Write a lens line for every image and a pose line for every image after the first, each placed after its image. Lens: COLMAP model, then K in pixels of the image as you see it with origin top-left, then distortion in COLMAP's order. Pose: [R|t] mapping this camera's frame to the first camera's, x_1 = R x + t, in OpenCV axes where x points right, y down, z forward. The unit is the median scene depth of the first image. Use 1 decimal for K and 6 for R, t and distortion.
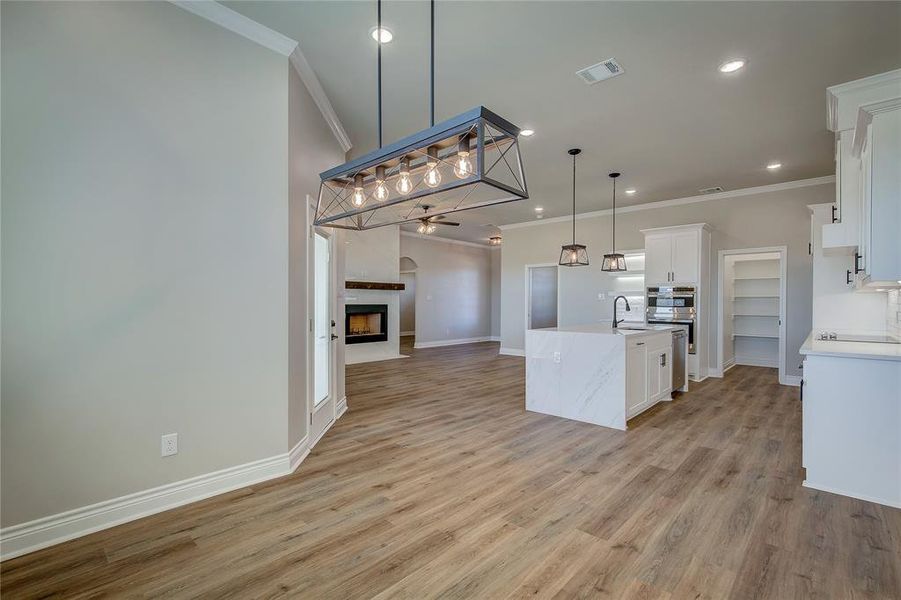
lens RADIAL K [[408.9, 0, 453.5], [0, 408.9, 304.3], [0, 0, 1]] dist [-0.000296, 0.000014]
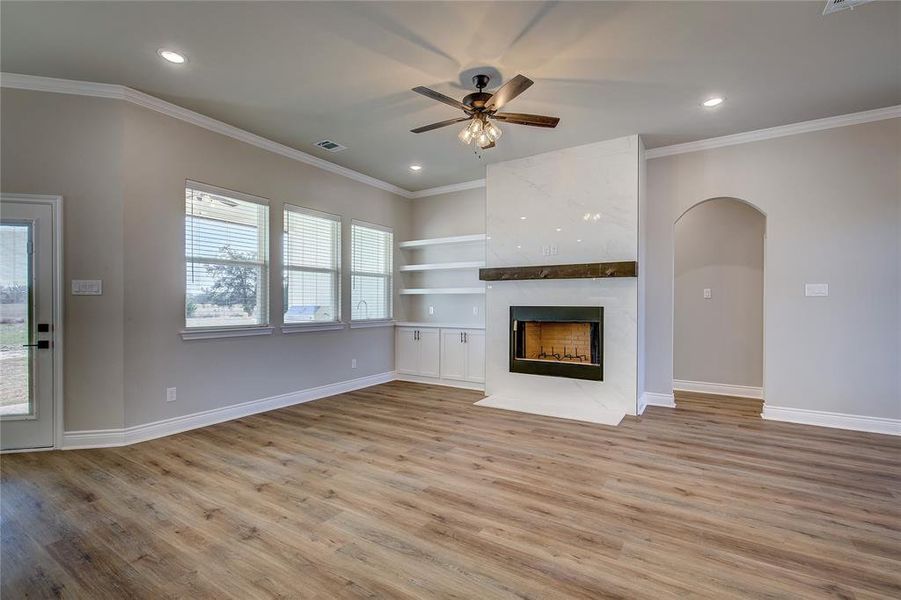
lens RADIAL K [[408.9, 0, 453.5], [0, 408.9, 304.3], [0, 0, 1]] dist [-0.000296, 0.000014]
pose [[0.183485, 0.000659, -0.983022, 0.409052], [-0.005860, 0.999983, -0.000424, -0.002477], [0.983005, 0.005839, 0.183486, 1.036835]]
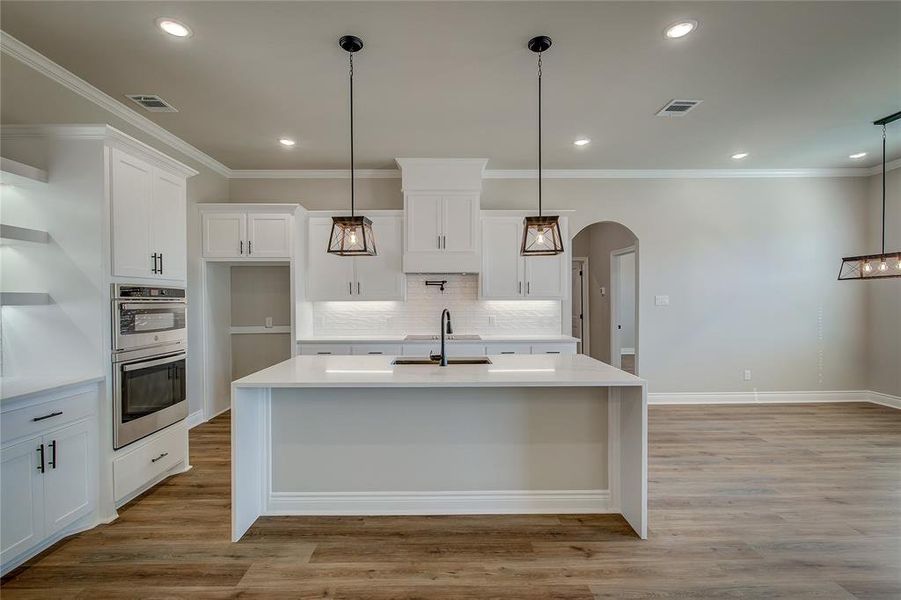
lens RADIAL K [[418.8, 0, 447.3], [0, 418.8, 303.1], [0, 0, 1]] dist [-0.000635, 0.000044]
pose [[-0.686662, -0.008450, 0.726928, -0.019062], [0.005282, 0.999848, 0.016611, -0.030289], [-0.726958, 0.015246, -0.686513, 1.085225]]
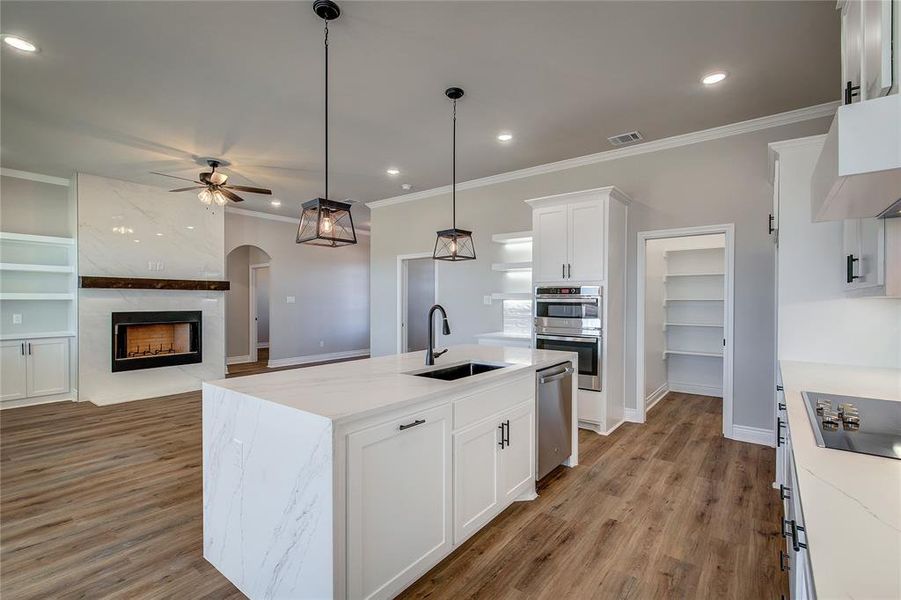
lens RADIAL K [[408.9, 0, 453.5], [0, 408.9, 304.3], [0, 0, 1]] dist [-0.000296, 0.000014]
pose [[0.996217, -0.003538, 0.086831, 0.296560], [0.003108, 0.999982, 0.005093, -0.018735], [-0.086848, -0.004803, 0.996210, 0.369376]]
